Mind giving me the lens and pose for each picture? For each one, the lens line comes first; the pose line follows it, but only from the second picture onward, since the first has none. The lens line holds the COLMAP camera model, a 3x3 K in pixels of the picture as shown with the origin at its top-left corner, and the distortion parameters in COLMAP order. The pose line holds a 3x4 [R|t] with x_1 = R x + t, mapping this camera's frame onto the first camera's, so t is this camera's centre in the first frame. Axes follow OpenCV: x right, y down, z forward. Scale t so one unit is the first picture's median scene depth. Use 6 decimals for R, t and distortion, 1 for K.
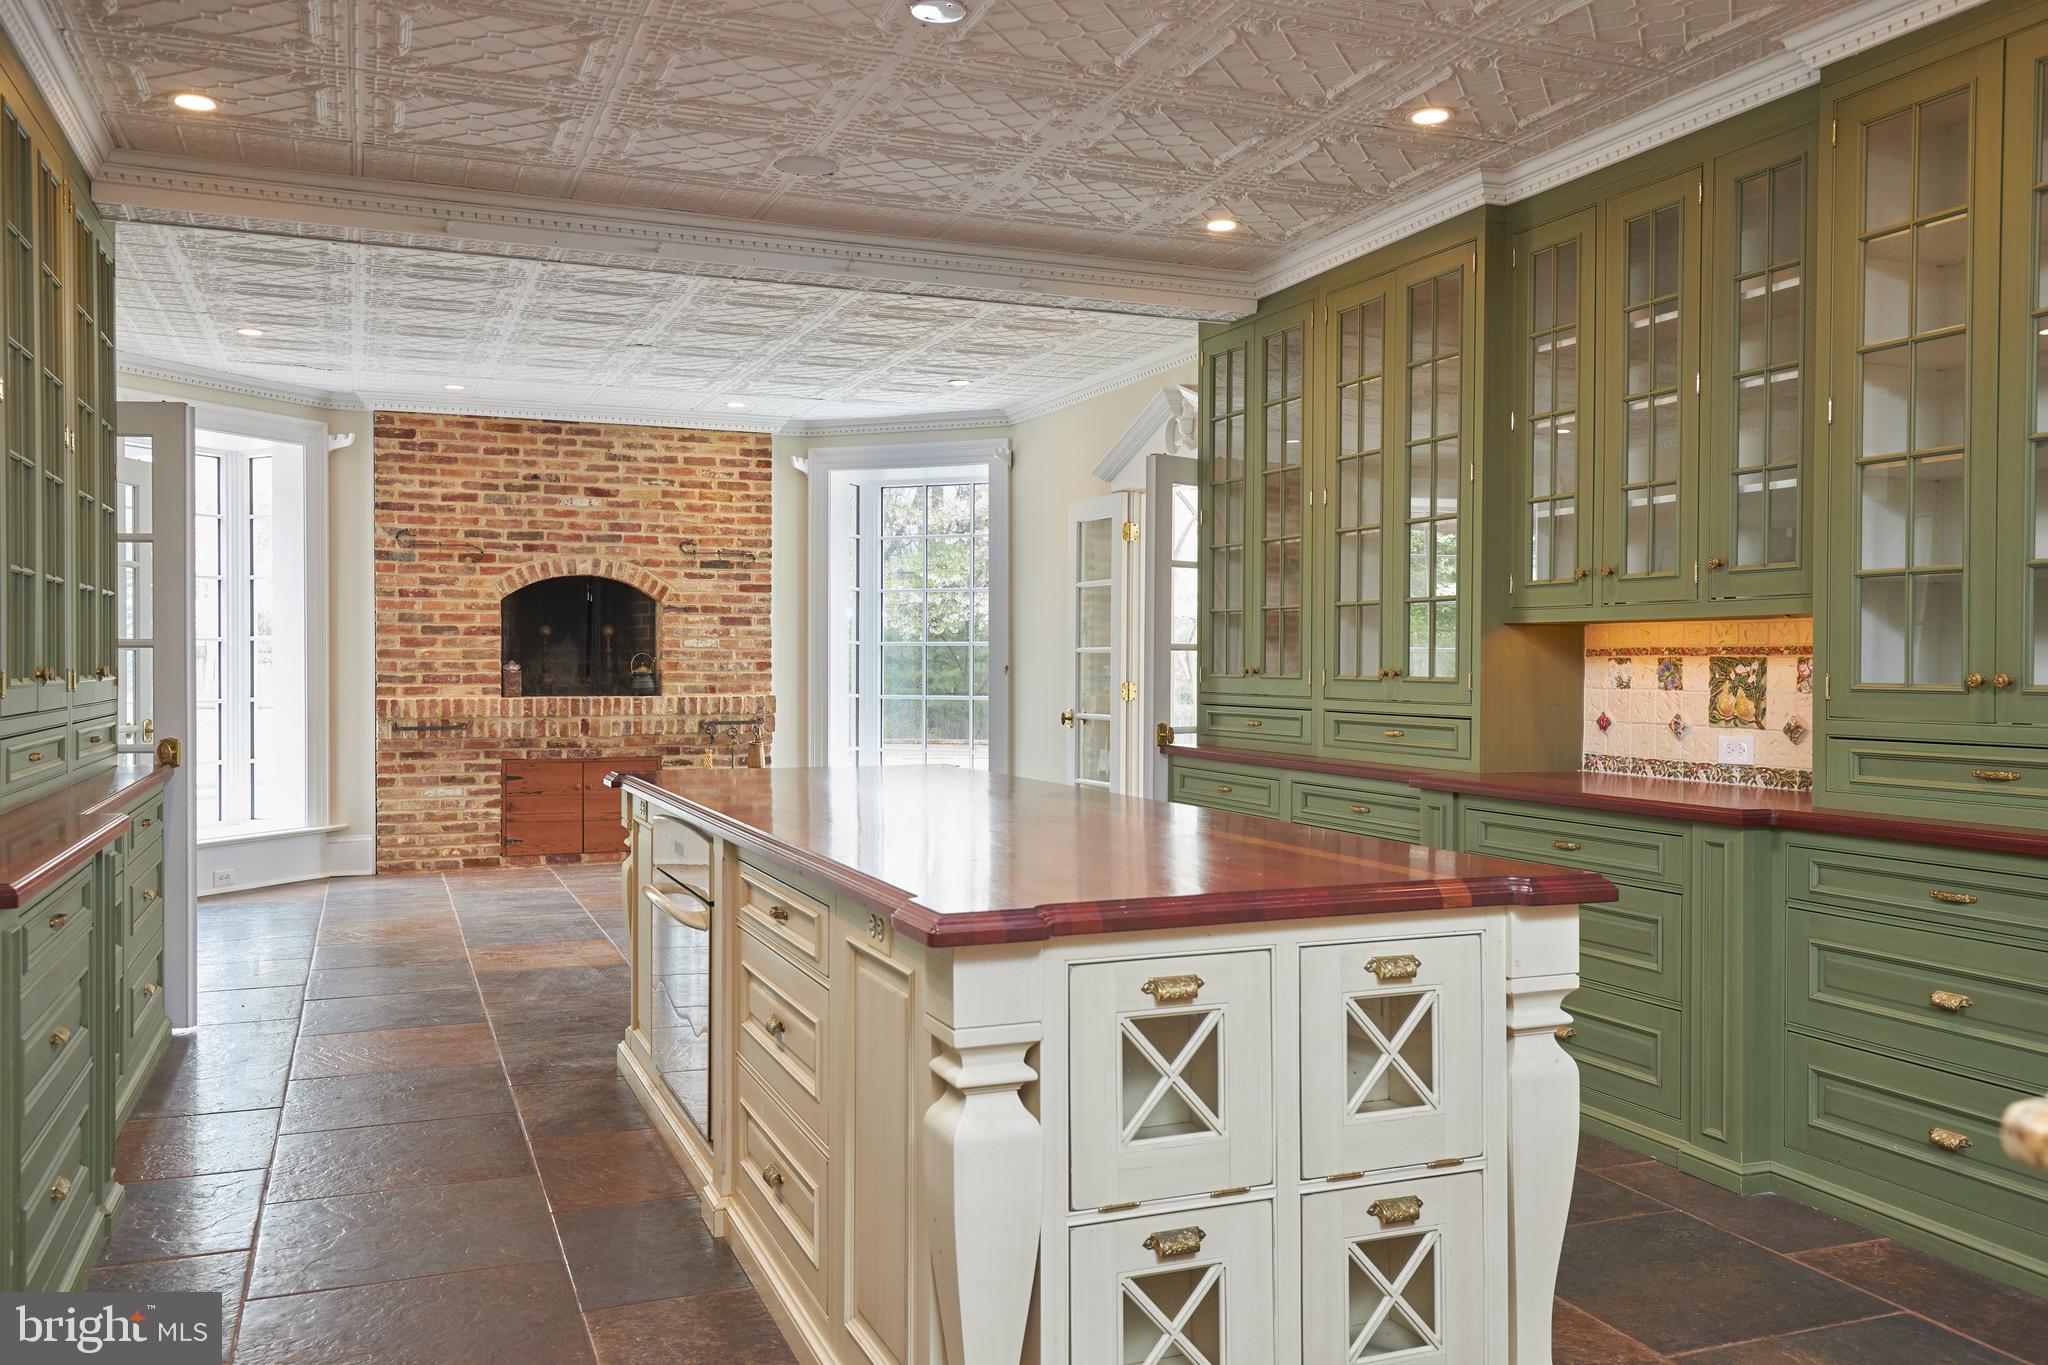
lens RADIAL K [[1574.0, 0, 1025.9], [0, 1574.0, 679.7], [0, 0, 1]] dist [0.008103, 0.001109]
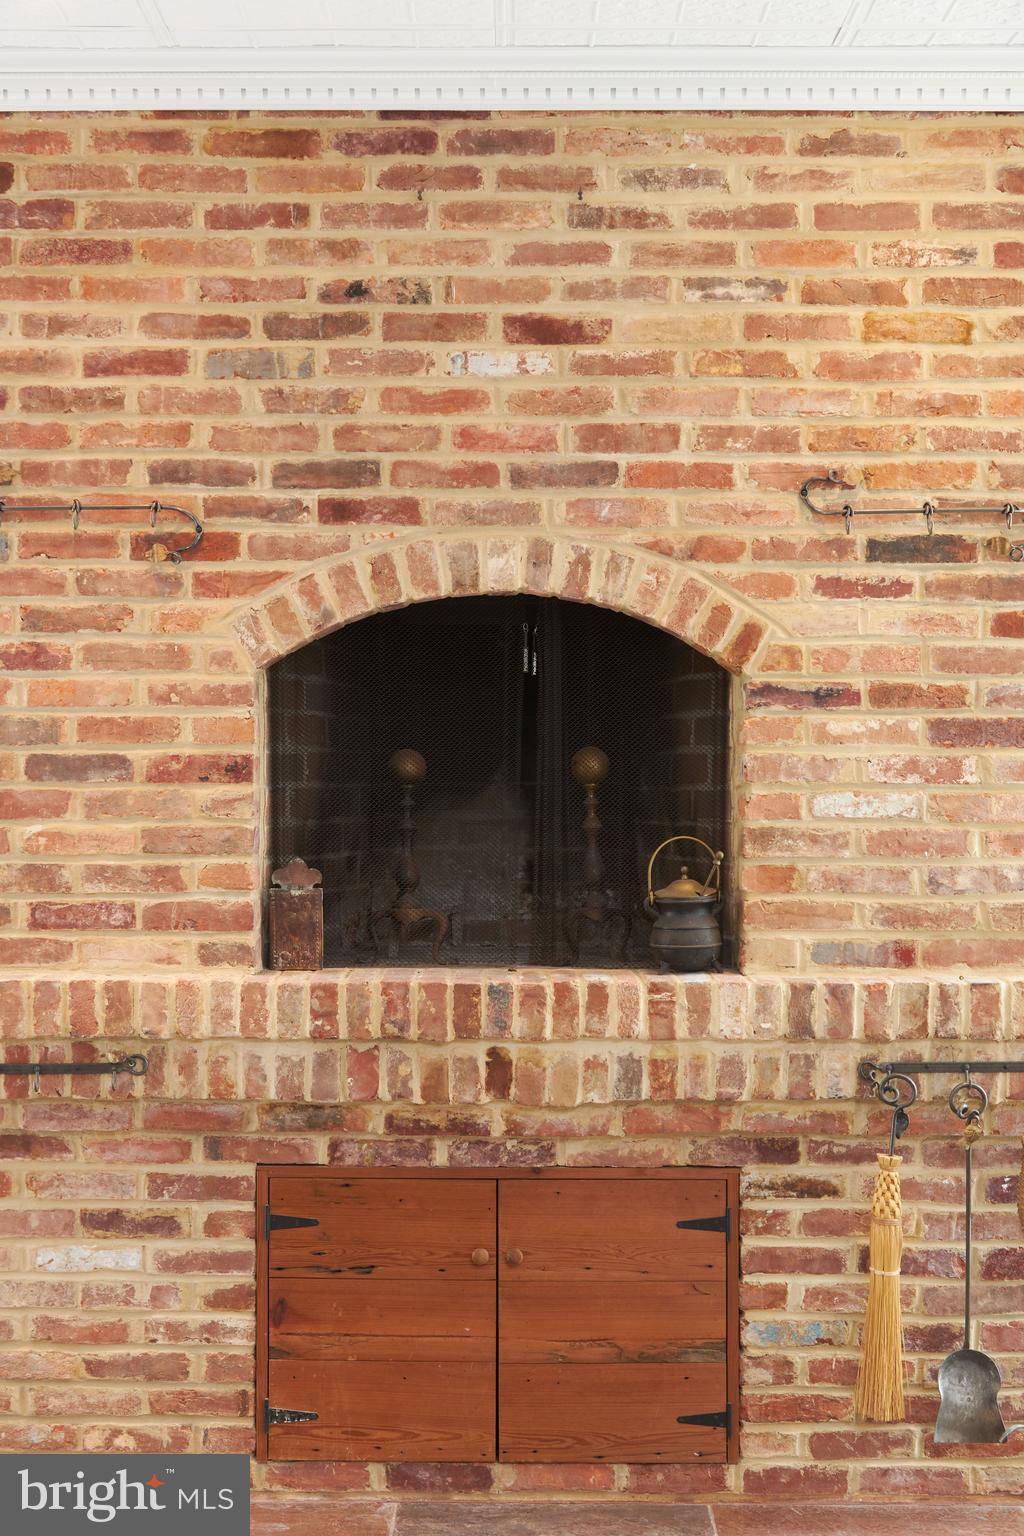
lens RADIAL K [[2210.7, 0, 512.8], [0, 2210.7, 768.7], [0, 0, 1]] dist [-0.006004, 0.000000]
pose [[0.920669, 0.003728, -0.390327, -0.104086], [-0.005883, 0.999973, -0.004328, -0.028870], [0.390300, 0.006281, 0.920666, 0.589525]]
